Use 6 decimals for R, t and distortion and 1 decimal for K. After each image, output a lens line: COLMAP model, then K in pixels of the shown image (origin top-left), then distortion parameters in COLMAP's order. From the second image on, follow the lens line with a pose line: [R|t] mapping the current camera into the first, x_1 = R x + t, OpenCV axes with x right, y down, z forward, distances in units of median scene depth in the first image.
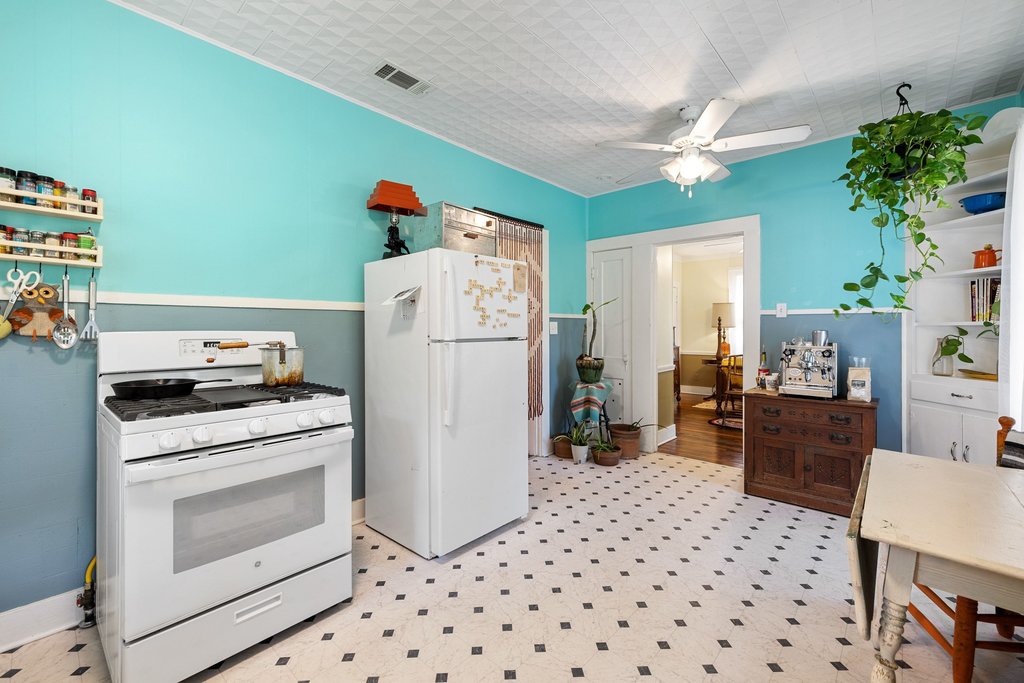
lens RADIAL K [[437.2, 0, 513.2], [0, 437.2, 332.0], [0, 0, 1]] dist [0.000488, 0.000139]
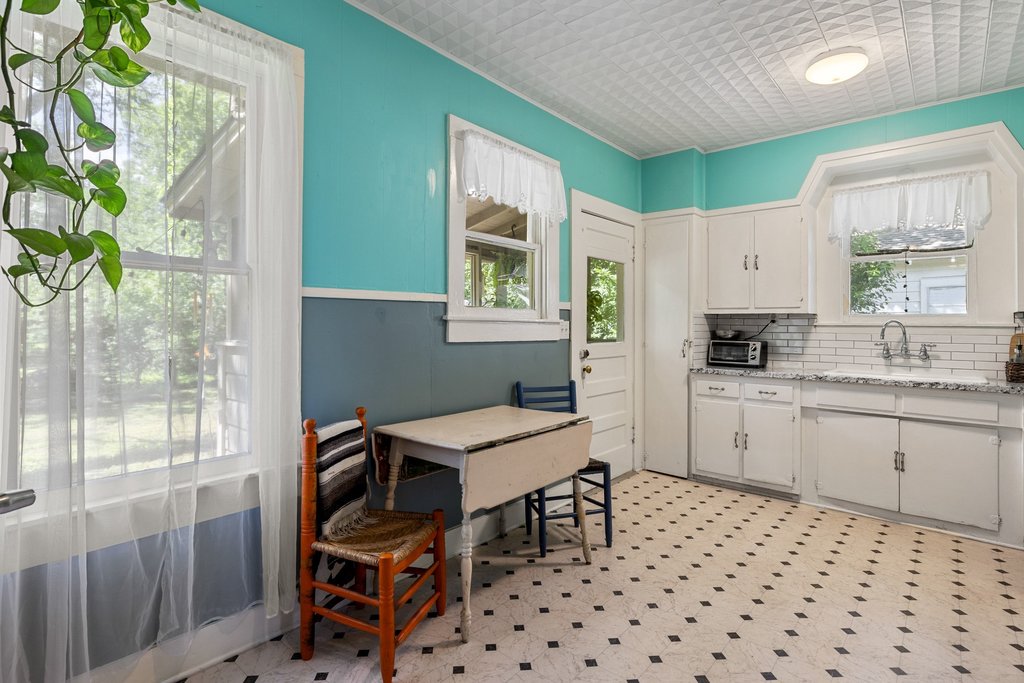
lens RADIAL K [[507.3, 0, 512.5], [0, 507.3, 327.8], [0, 0, 1]] dist [0.000193, 0.000152]
pose [[-0.999860, -0.006174, -0.015530, 0.456308], [-0.006278, 0.999958, 0.006658, -0.008509], [0.015488, 0.006755, -0.999857, 1.331045]]
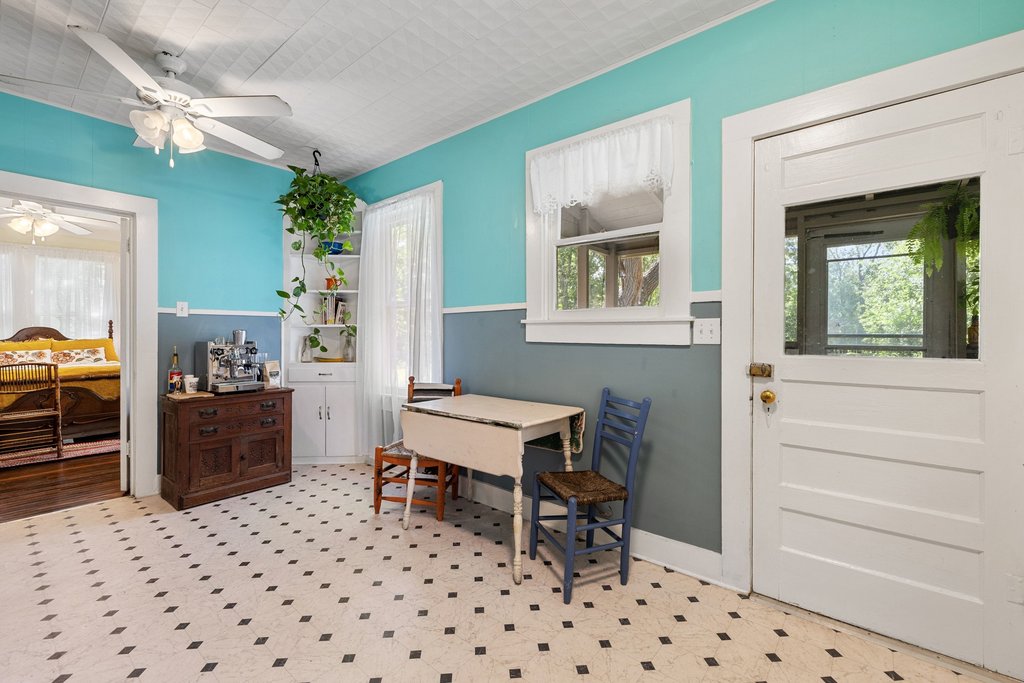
lens RADIAL K [[428.2, 0, 512.0], [0, 428.2, 341.5], [0, 0, 1]] dist [0.001356, 0.000097]
pose [[-0.043014, -0.022828, 0.998814, -0.446146], [0.004377, 0.999725, 0.023037, 0.003087], [-0.999065, 0.005363, -0.042902, 0.413153]]
